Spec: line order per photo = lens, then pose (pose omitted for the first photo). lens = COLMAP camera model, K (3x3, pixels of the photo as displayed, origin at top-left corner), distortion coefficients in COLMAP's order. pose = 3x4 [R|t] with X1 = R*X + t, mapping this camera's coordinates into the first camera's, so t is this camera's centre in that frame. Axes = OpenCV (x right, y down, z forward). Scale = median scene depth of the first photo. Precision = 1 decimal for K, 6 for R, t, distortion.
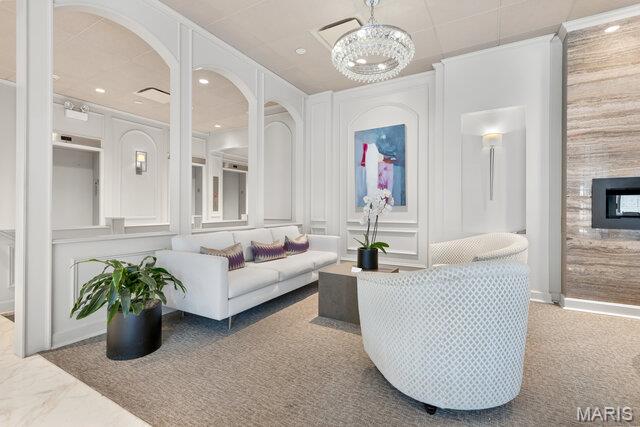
lens RADIAL K [[295.7, 0, 319.8], [0, 295.7, 208.0], [0, 0, 1]] dist [0.004424, -0.000130]
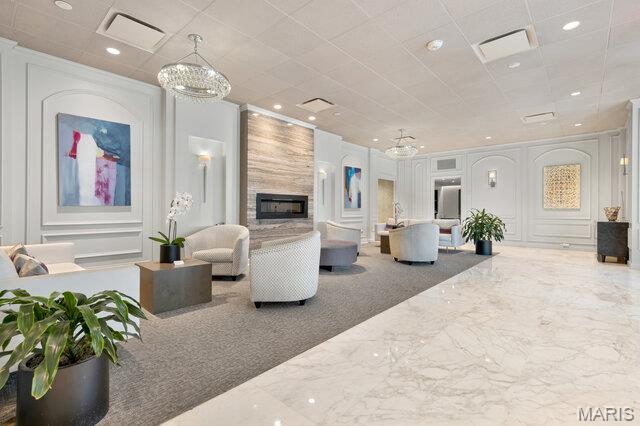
lens RADIAL K [[295.7, 0, 323.2], [0, 295.7, 209.2], [0, 0, 1]] dist [0.004424, -0.000130]
pose [[0.196472, -0.003073, 0.980505, -0.575157], [-0.009153, 0.999946, 0.004968, -0.006928], [-0.980467, -0.009951, 0.196433, 0.146639]]
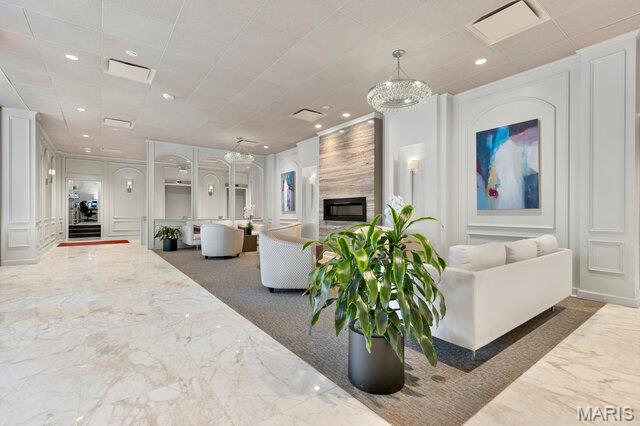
lens RADIAL K [[295.7, 0, 322.3], [0, 295.7, 213.8], [0, 0, 1]] dist [0.004424, -0.000130]
pose [[0.923972, -0.002340, -0.382453, 1.235718], [0.005331, 0.999963, 0.006763, -0.000104], [0.382423, -0.008288, 0.923950, -0.804402]]
